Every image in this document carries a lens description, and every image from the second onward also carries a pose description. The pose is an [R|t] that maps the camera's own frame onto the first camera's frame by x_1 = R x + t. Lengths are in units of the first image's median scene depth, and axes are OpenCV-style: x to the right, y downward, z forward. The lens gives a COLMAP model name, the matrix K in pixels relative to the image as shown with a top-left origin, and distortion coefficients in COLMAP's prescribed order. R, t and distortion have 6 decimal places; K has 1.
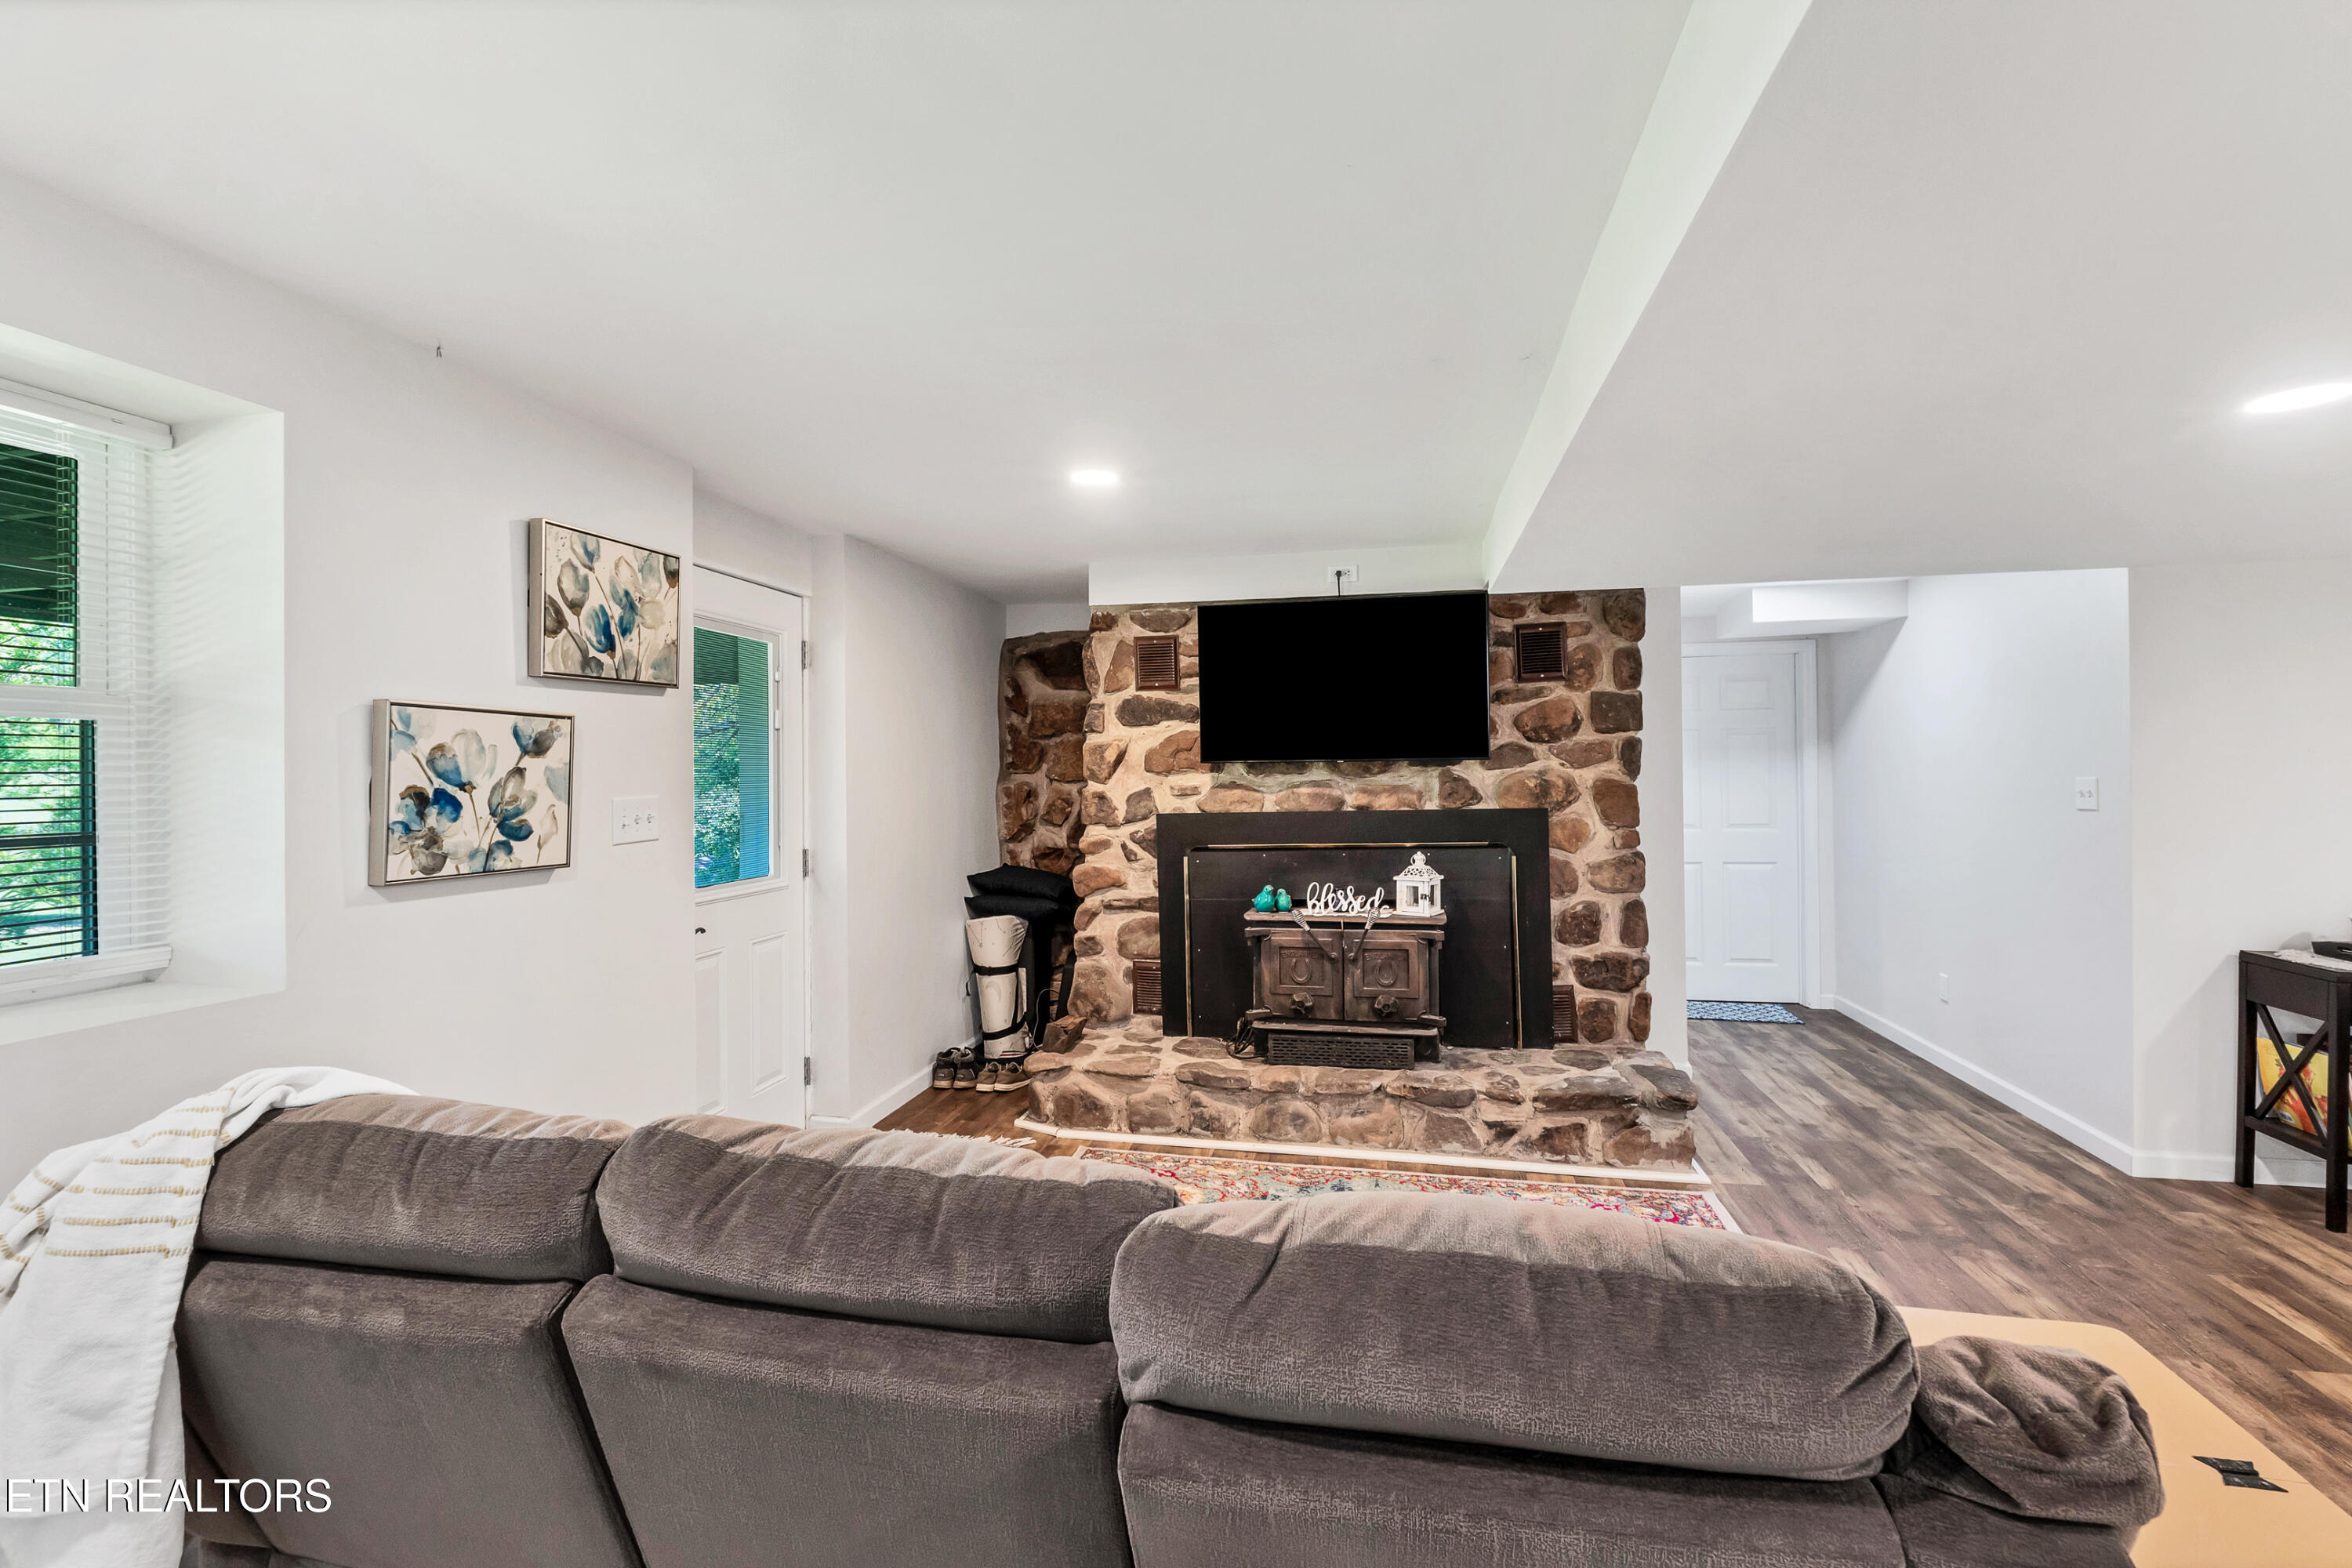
lens RADIAL K [[1015.1, 0, 1192.2], [0, 1015.1, 772.9], [0, 0, 1]] dist [-0.002047, -0.000361]
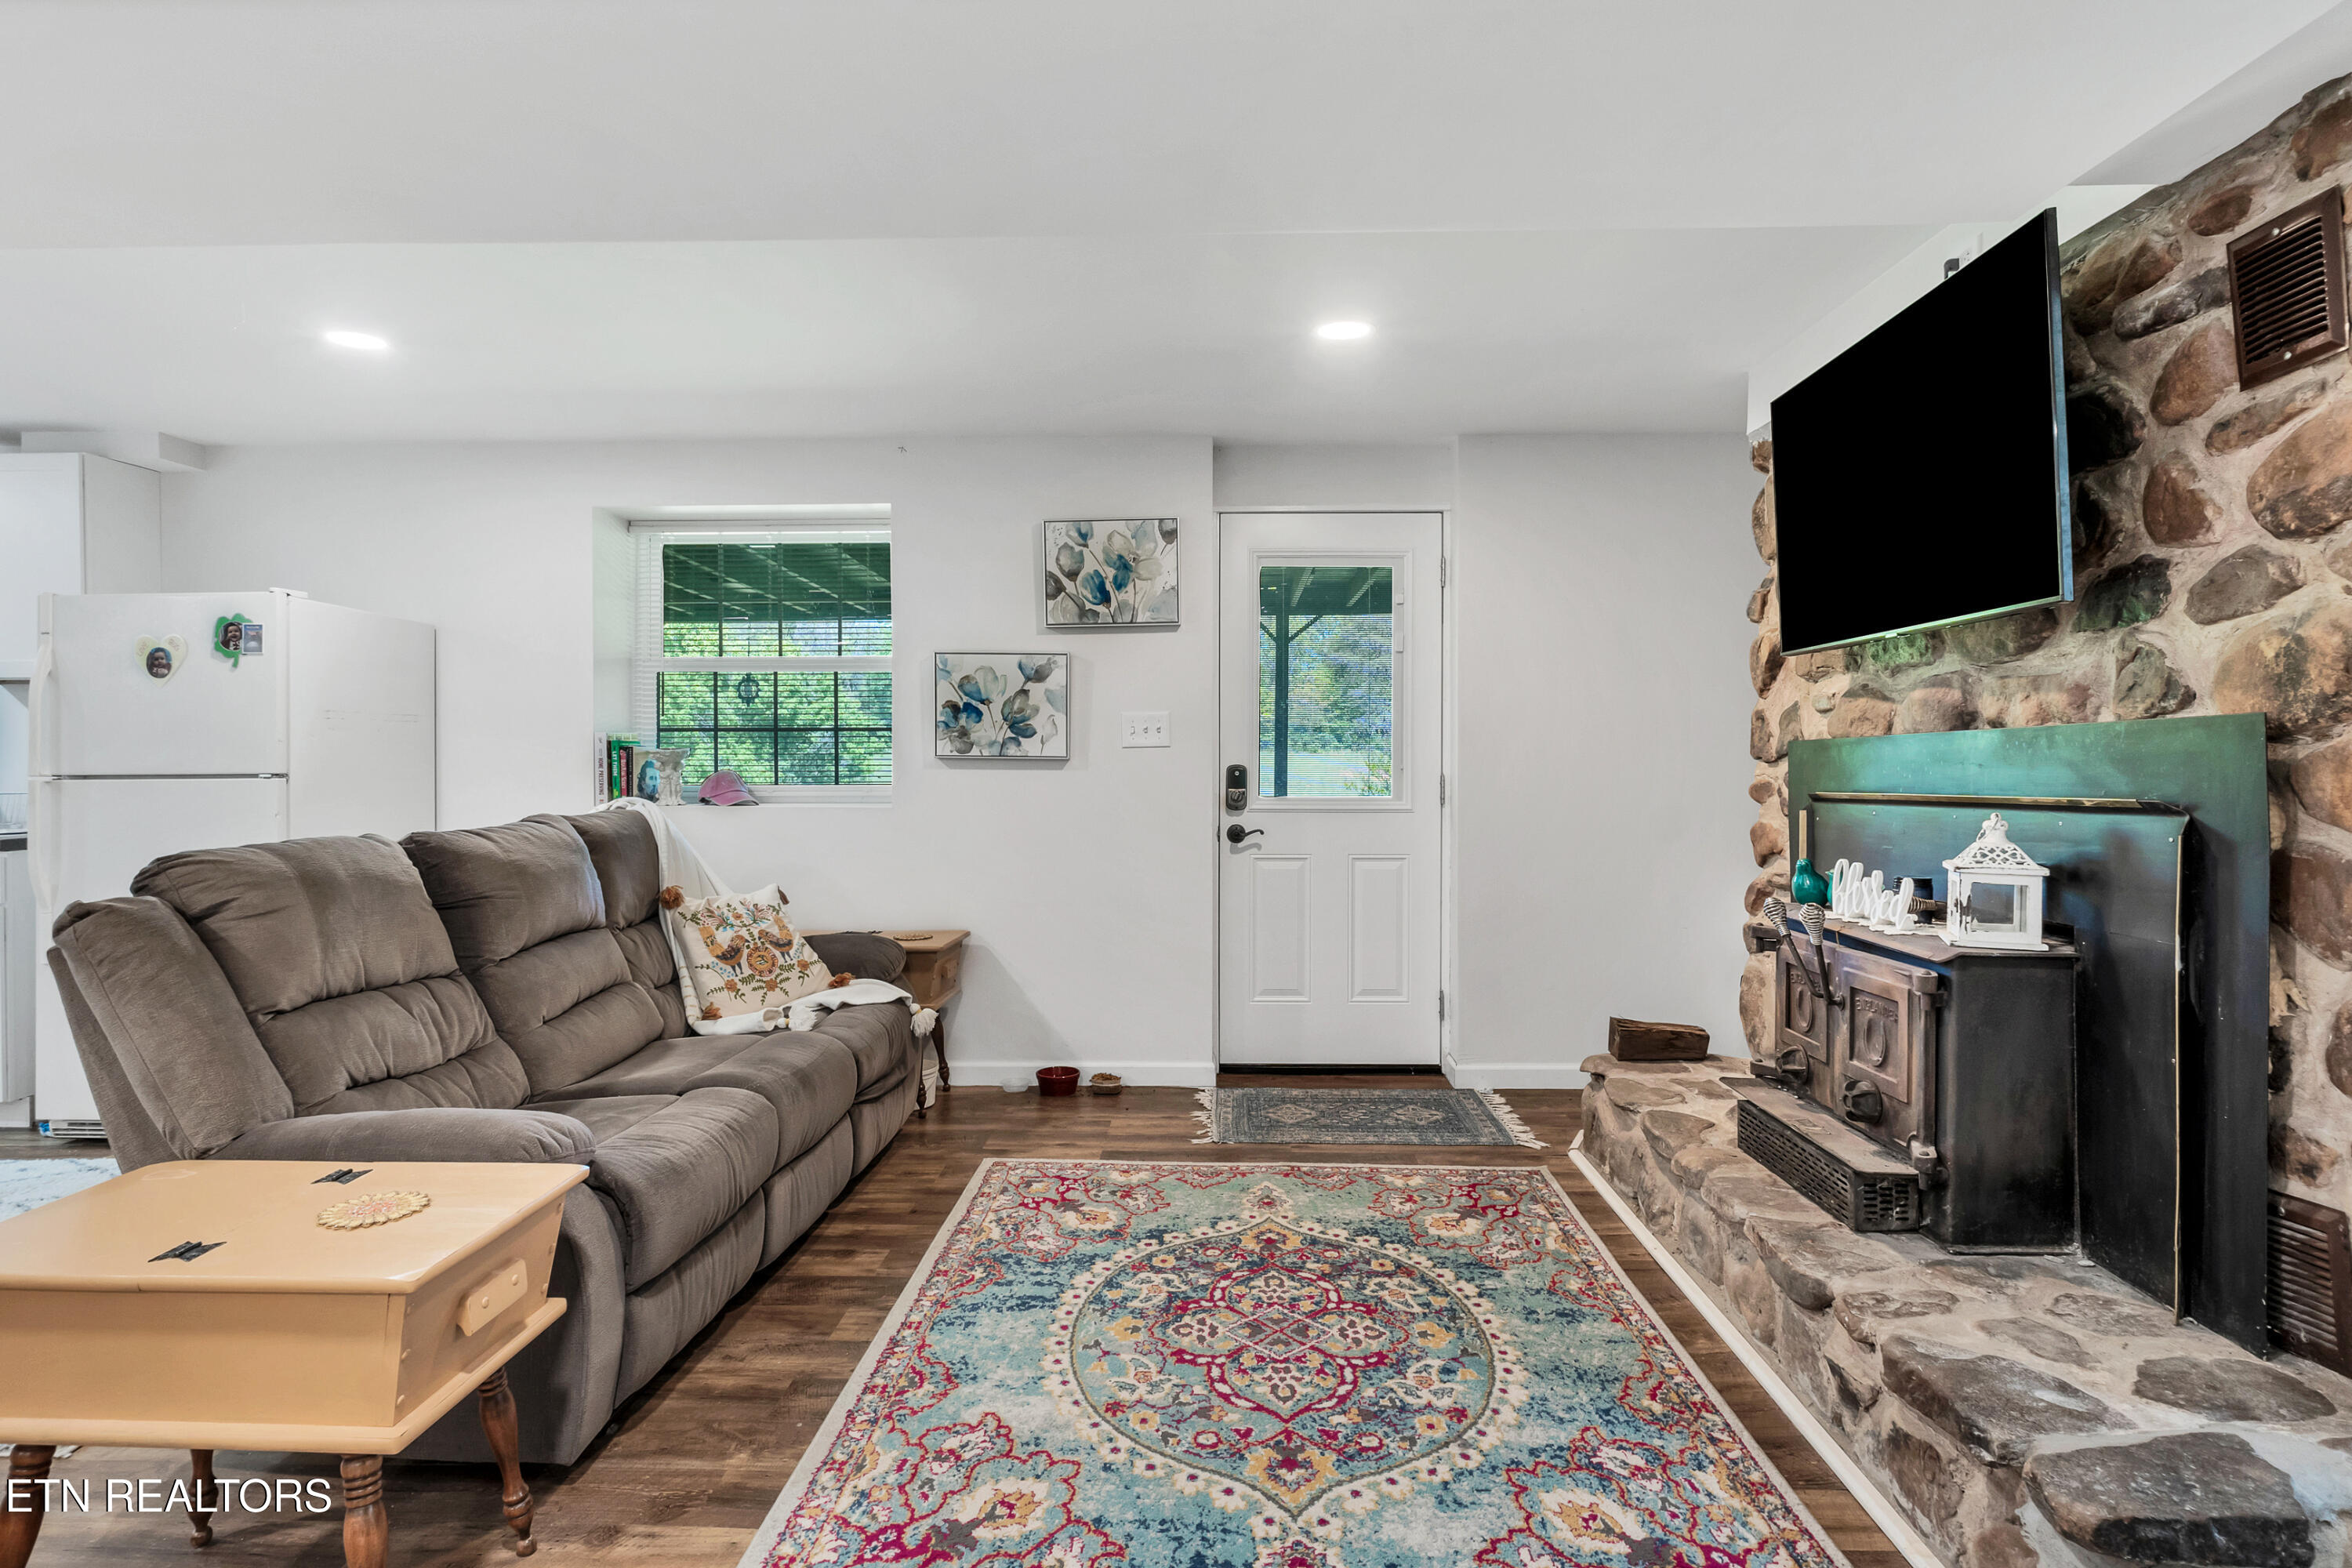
lens RADIAL K [[1249.1, 0, 1176.0], [0, 1249.1, 784.0], [0, 0, 1]] dist [-0.016504, -0.000075]
pose [[0.182271, 0.029064, -0.982819, 1.128702], [-0.002103, 0.999572, 0.029170, 0.075292], [0.983246, -0.003250, 0.182255, 0.821096]]
